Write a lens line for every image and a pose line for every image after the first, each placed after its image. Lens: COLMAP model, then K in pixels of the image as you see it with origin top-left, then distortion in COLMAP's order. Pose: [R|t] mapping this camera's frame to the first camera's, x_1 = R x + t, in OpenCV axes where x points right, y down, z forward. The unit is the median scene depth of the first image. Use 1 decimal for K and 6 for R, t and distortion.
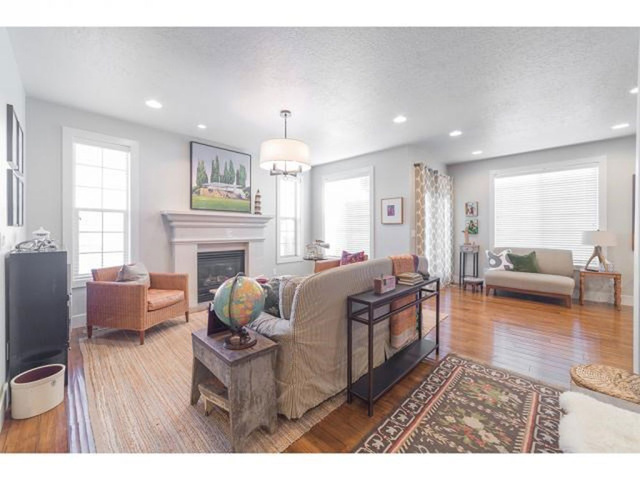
lens RADIAL K [[255.4, 0, 316.4], [0, 255.4, 227.9], [0, 0, 1]] dist [-0.000466, 0.000213]
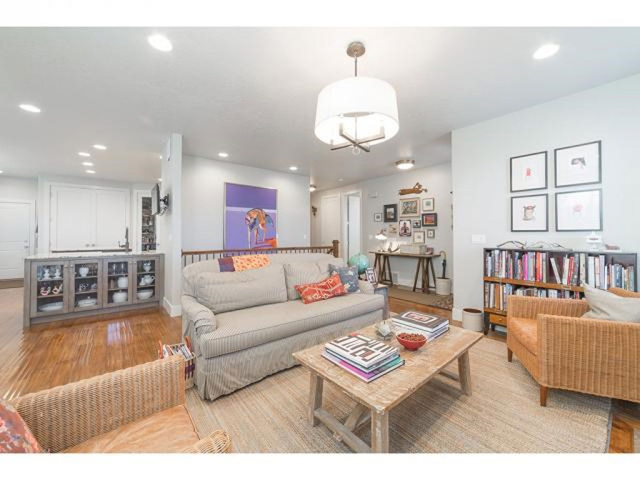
lens RADIAL K [[258.8, 0, 323.9], [0, 258.8, 234.8], [0, 0, 1]] dist [-0.009409, 0.000529]
pose [[-0.993968, -0.003015, 0.109627, -0.077988], [-0.003541, 0.999983, -0.004603, 0.010950], [-0.109611, -0.004963, -0.993962, 1.185231]]
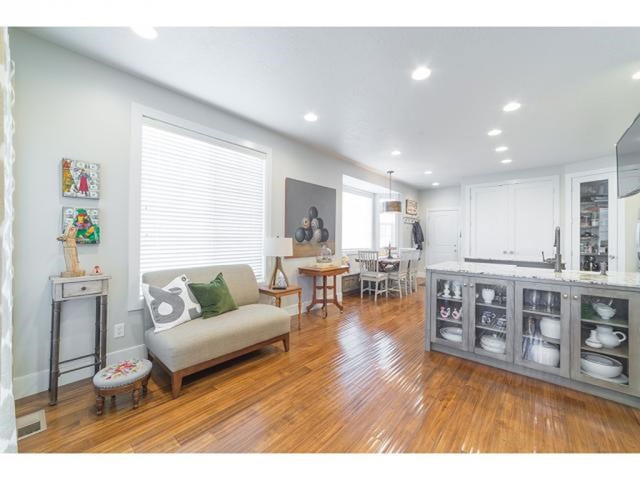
lens RADIAL K [[258.8, 0, 323.9], [0, 258.8, 234.8], [0, 0, 1]] dist [-0.009409, 0.000529]
pose [[-0.076735, 0.013647, 0.996958, 0.255061], [-0.011375, 0.999829, -0.014562, 0.011664], [-0.996987, -0.012458, -0.076566, 0.843949]]
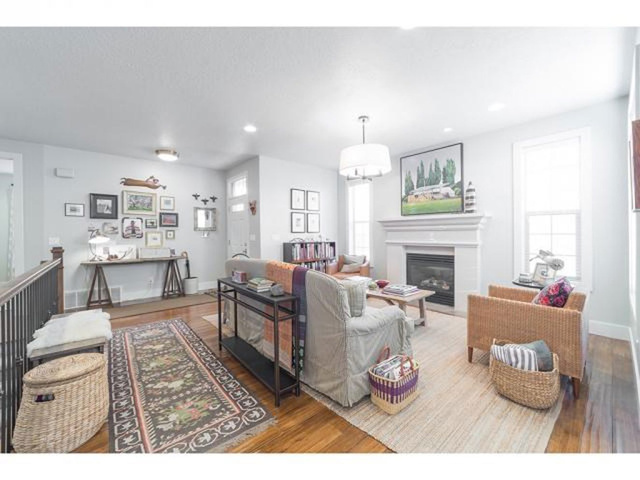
lens RADIAL K [[258.8, 0, 323.9], [0, 258.8, 234.8], [0, 0, 1]] dist [-0.009409, 0.000529]
pose [[-0.080729, 0.003468, -0.996730, 0.665175], [0.014680, 0.999890, 0.002290, 0.006286], [0.996628, -0.014447, -0.080771, 0.671031]]
